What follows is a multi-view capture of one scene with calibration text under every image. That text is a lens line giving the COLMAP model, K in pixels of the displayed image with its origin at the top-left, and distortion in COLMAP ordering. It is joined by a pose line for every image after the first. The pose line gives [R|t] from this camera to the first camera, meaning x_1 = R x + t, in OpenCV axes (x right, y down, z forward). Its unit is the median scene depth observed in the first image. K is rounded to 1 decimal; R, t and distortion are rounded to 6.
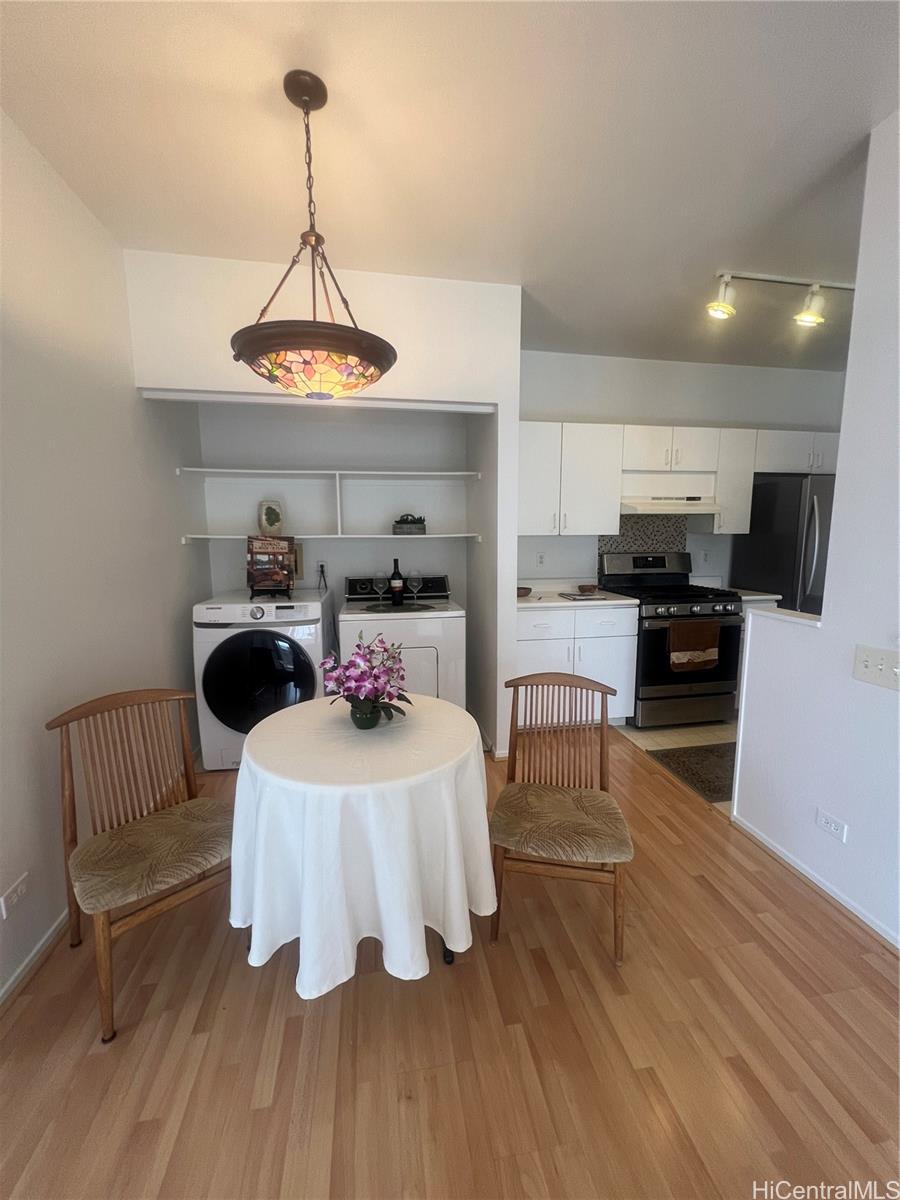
lens RADIAL K [[483.1, 0, 453.3], [0, 483.1, 601.7], [0, 0, 1]] dist [-0.001120, -0.000063]
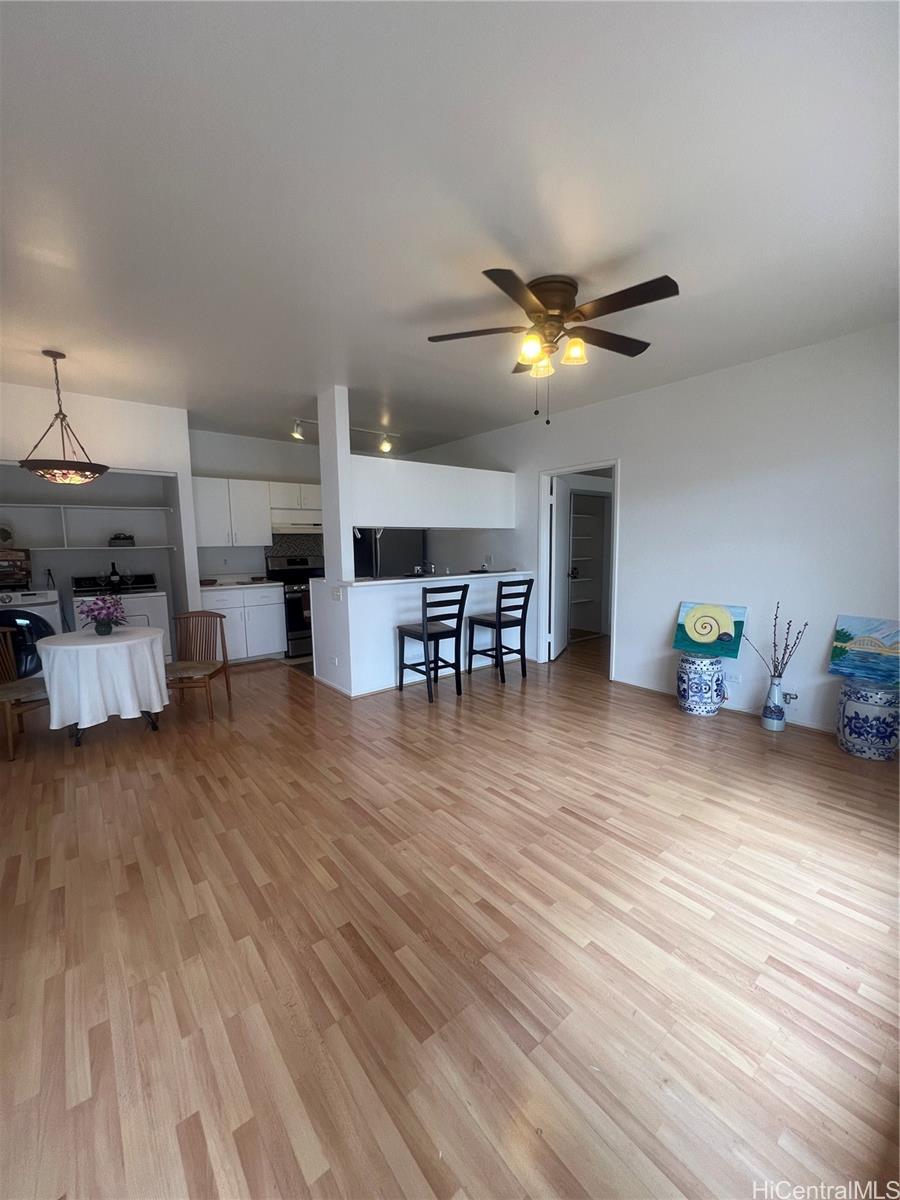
lens RADIAL K [[480.6, 0, 451.6], [0, 480.6, 598.2], [0, 0, 1]] dist [-0.000455, -0.000082]
pose [[0.875280, -0.063294, 0.479457, 0.088353], [0.078703, 0.996825, -0.012085, 0.135220], [-0.477170, 0.048312, 0.877482, -0.901936]]
